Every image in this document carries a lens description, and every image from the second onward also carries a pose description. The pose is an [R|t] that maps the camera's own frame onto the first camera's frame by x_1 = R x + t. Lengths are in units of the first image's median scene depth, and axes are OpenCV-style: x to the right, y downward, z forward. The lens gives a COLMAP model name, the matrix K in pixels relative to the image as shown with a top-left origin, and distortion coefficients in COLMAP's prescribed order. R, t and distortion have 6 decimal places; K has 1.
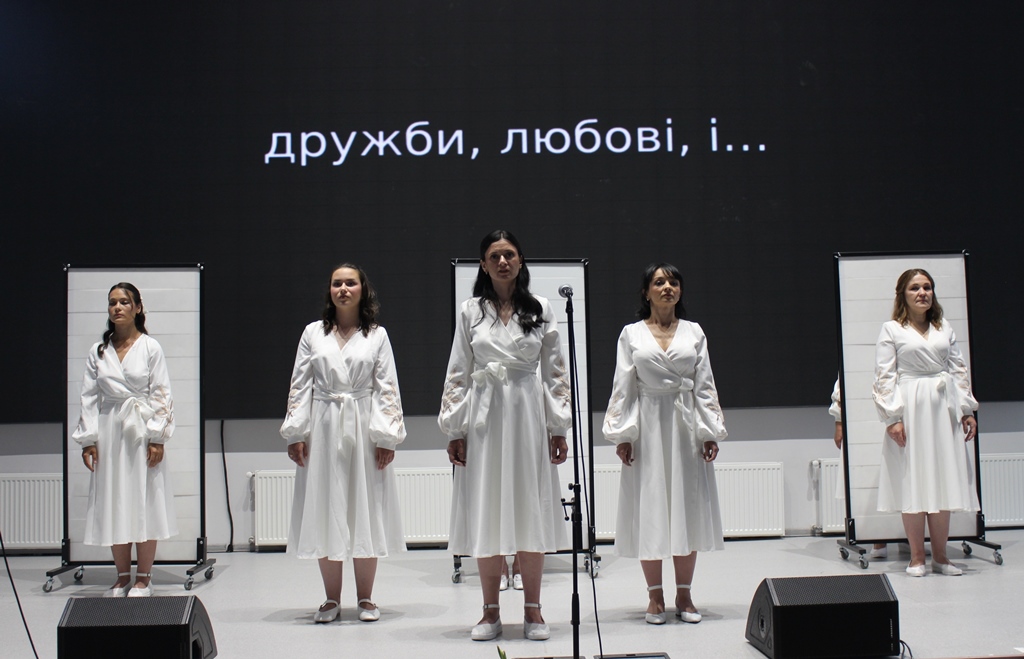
lens RADIAL K [[1199.4, 0, 508.7], [0, 1199.4, 326.6], [0, 0, 1]] dist [-0.099198, 0.000000]
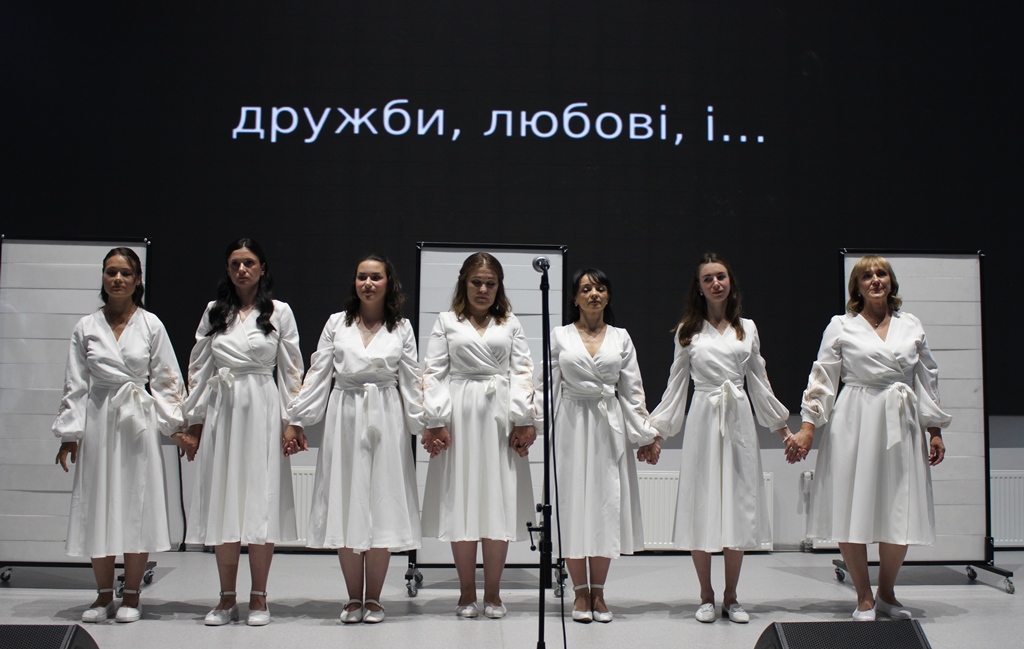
lens RADIAL K [[1104.2, 0, 513.1], [0, 1104.2, 335.3], [0, 0, 1]] dist [-0.088361, 0.000000]
pose [[0.999485, 0.029945, 0.011508, 0.011520], [-0.029982, 0.999546, 0.003019, 0.008947], [-0.011413, -0.003362, 0.999929, 0.137096]]
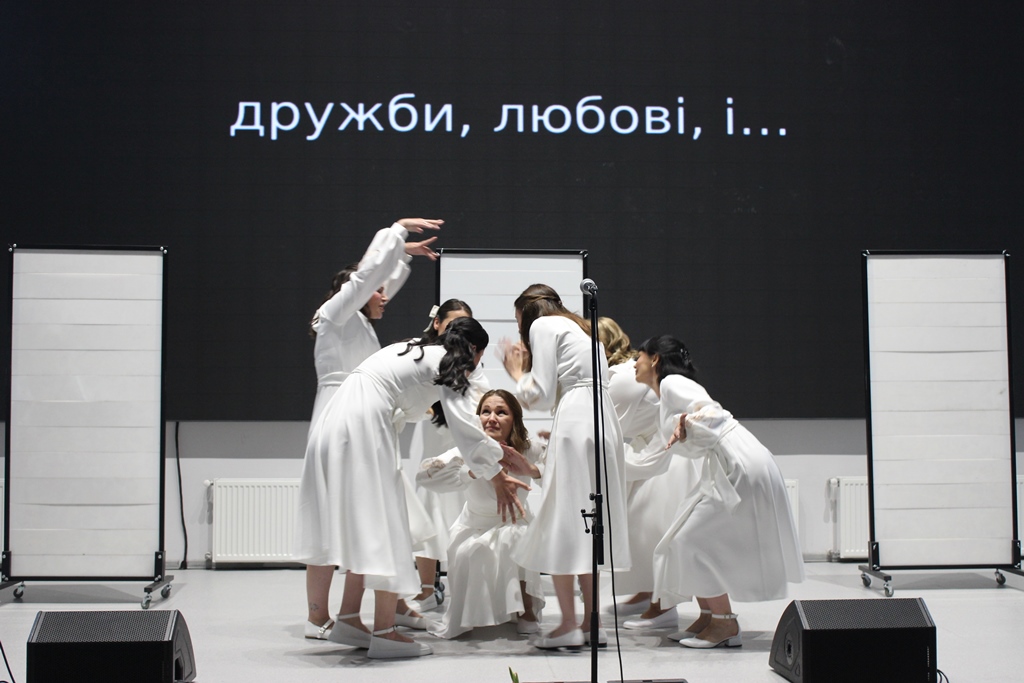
lens RADIAL K [[1371.6, 0, 508.1], [0, 1371.6, 337.1], [0, 0, 1]] dist [-0.072698, 0.000000]
pose [[0.999336, 0.020185, 0.030334, -0.024536], [-0.020469, 0.999749, 0.009059, 0.000494], [-0.030144, -0.009674, 0.999499, -0.032180]]
